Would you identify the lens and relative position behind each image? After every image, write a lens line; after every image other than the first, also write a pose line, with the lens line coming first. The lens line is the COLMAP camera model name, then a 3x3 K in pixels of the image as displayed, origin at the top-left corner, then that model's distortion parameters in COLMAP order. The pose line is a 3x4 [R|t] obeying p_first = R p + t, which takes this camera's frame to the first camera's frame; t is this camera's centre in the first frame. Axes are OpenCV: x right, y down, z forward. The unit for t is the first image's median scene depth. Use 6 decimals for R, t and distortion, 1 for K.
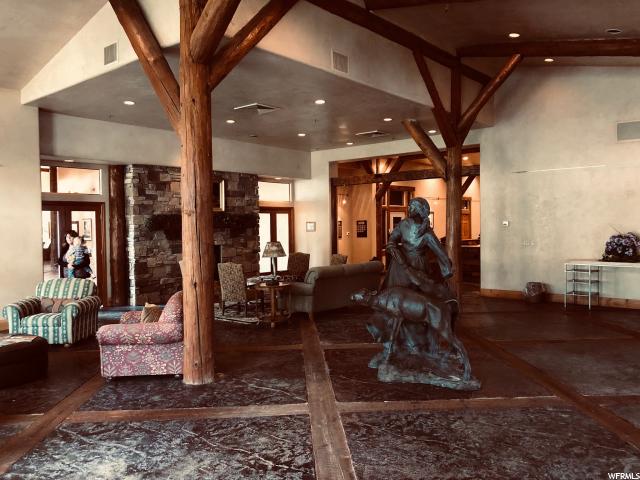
lens RADIAL K [[517.6, 0, 320.8], [0, 517.6, 241.1], [0, 0, 1]] dist [0.028258, 0.003427]
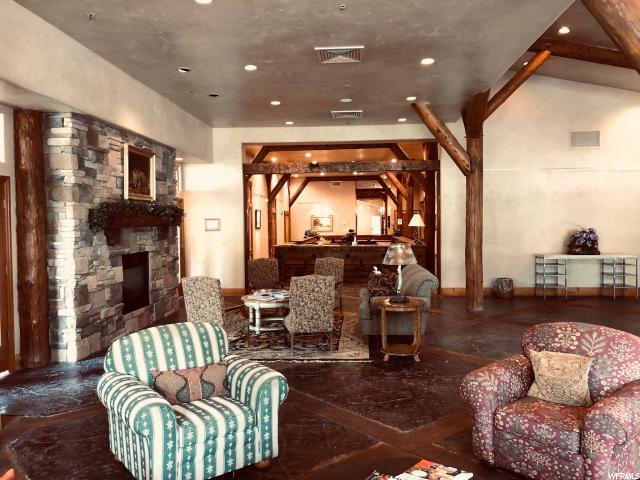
lens RADIAL K [[517.6, 0, 321.2], [0, 517.6, 239.3], [0, 0, 1]] dist [0.028258, 0.003427]
pose [[0.803746, -0.016527, 0.594743, -0.477919], [0.019985, 0.999800, 0.000775, -0.004713], [-0.594637, 0.011263, 0.803915, 0.378706]]
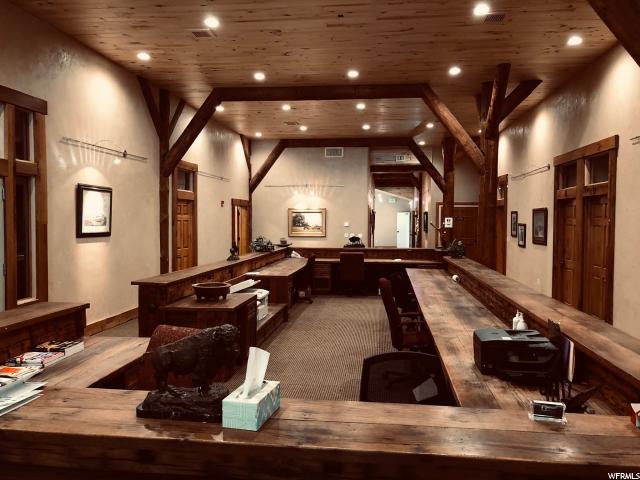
lens RADIAL K [[517.6, 0, 320.7], [0, 517.6, 240.9], [0, 0, 1]] dist [0.028258, 0.003427]
pose [[0.832473, -0.005900, 0.554034, 0.267515], [0.000249, 0.999947, 0.010274, -0.045353], [-0.554066, -0.008415, 0.832430, 1.198074]]
